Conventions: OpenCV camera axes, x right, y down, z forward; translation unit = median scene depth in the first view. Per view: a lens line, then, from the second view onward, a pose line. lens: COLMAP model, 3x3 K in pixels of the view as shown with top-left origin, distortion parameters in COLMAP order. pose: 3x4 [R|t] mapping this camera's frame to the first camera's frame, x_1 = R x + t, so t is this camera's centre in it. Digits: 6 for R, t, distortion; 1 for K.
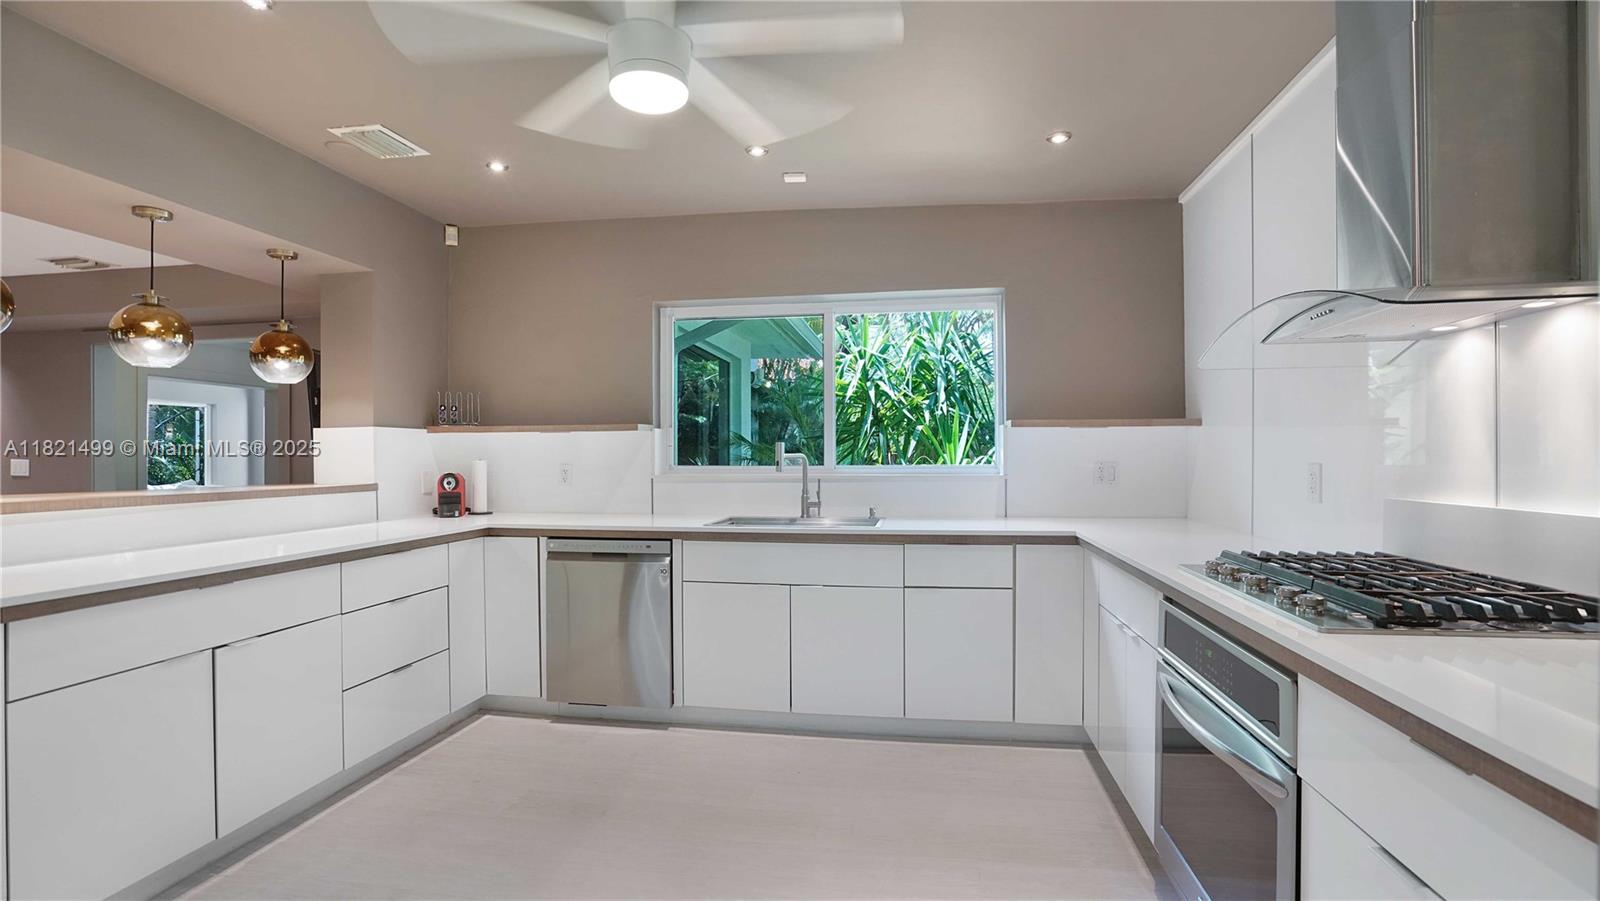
lens RADIAL K [[753.3, 0, 800.2], [0, 753.3, 454.9], [0, 0, 1]] dist [-0.055668, 0.029464]
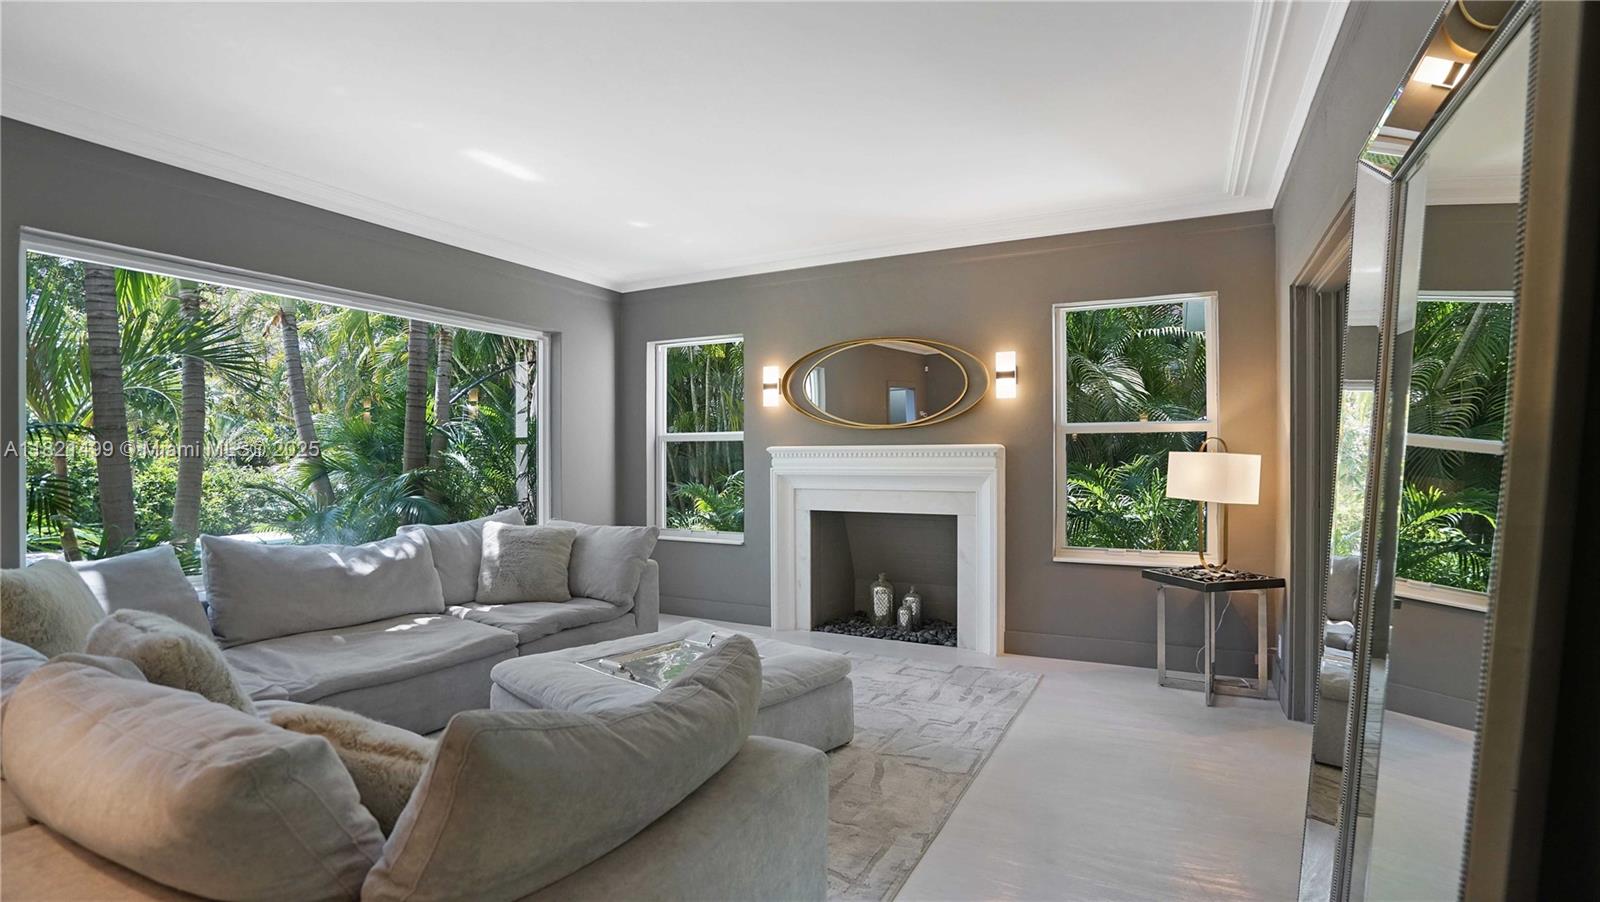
lens RADIAL K [[753.3, 0, 800.2], [0, 753.3, 455.4], [0, 0, 1]] dist [-0.055668, 0.029464]
pose [[0.955466, 0.004151, -0.295073, -0.534958], [-0.002420, 0.999978, 0.006229, -0.001933], [0.295092, -0.005238, 0.955454, 0.629515]]
